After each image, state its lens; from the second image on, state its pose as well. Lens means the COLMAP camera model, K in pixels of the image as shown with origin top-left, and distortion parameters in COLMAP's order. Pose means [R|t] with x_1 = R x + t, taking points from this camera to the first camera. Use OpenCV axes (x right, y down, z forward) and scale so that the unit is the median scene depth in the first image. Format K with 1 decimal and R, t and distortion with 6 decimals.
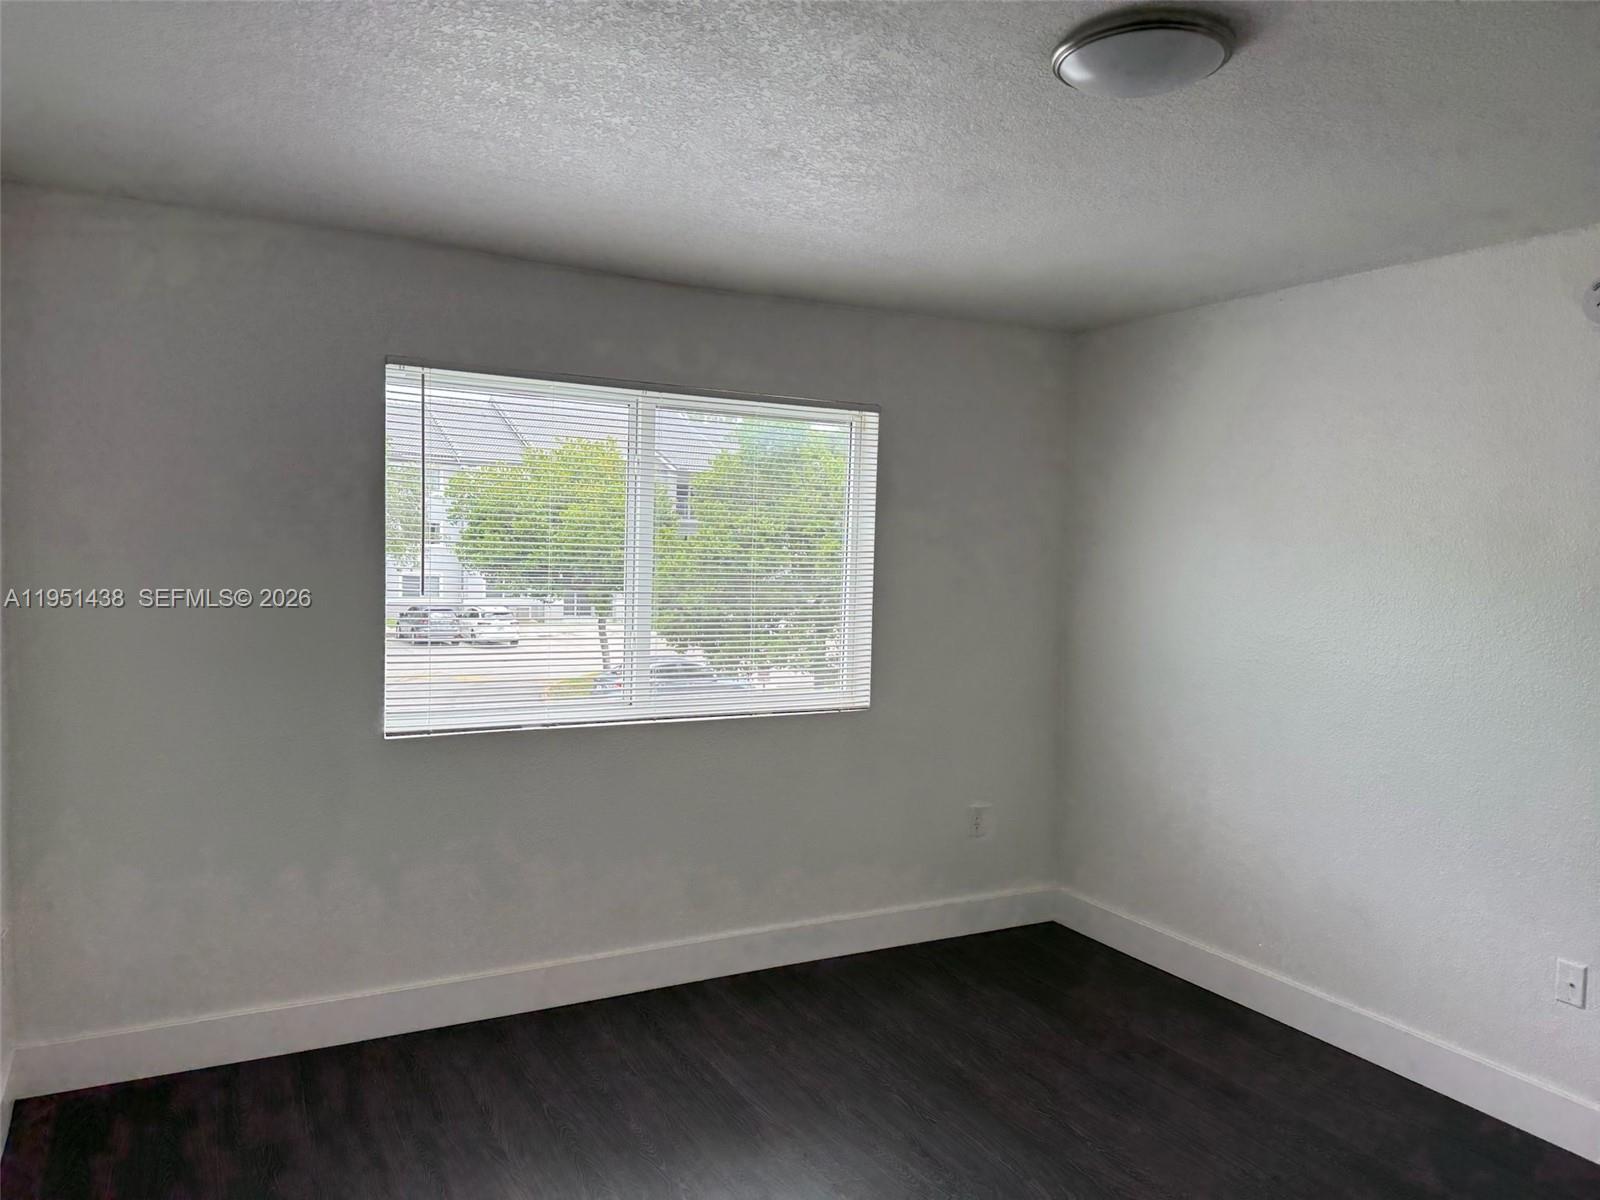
lens RADIAL K [[1120.1, 0, 800.9], [0, 1120.1, 603.4], [0, 0, 1]] dist [0.059111, -0.069583]
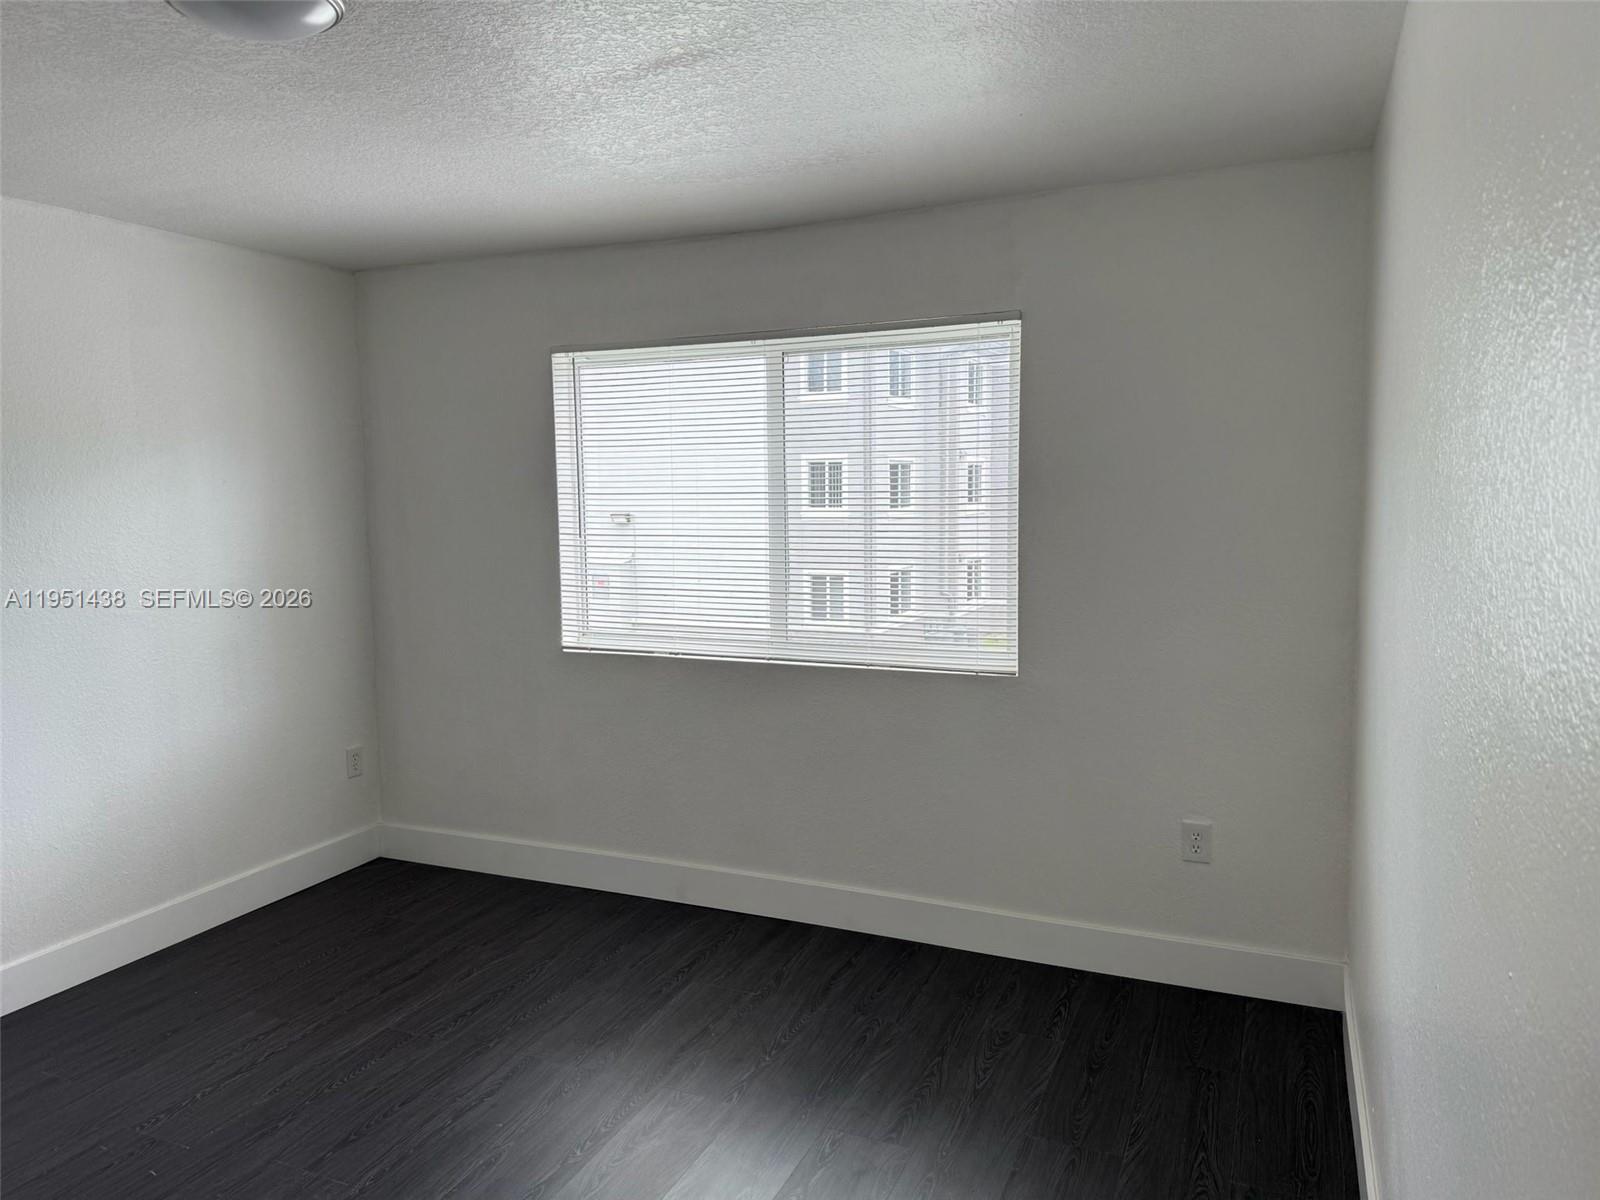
lens RADIAL K [[1131.7, 0, 761.2], [0, 1131.7, 595.3], [0, 0, 1]] dist [0.086246, 0.000843]
pose [[0.588425, 0.042625, -0.807428, 0.748150], [-0.013799, 0.998993, 0.042682, -0.000092], [0.808434, -0.013973, 0.588421, 0.404076]]
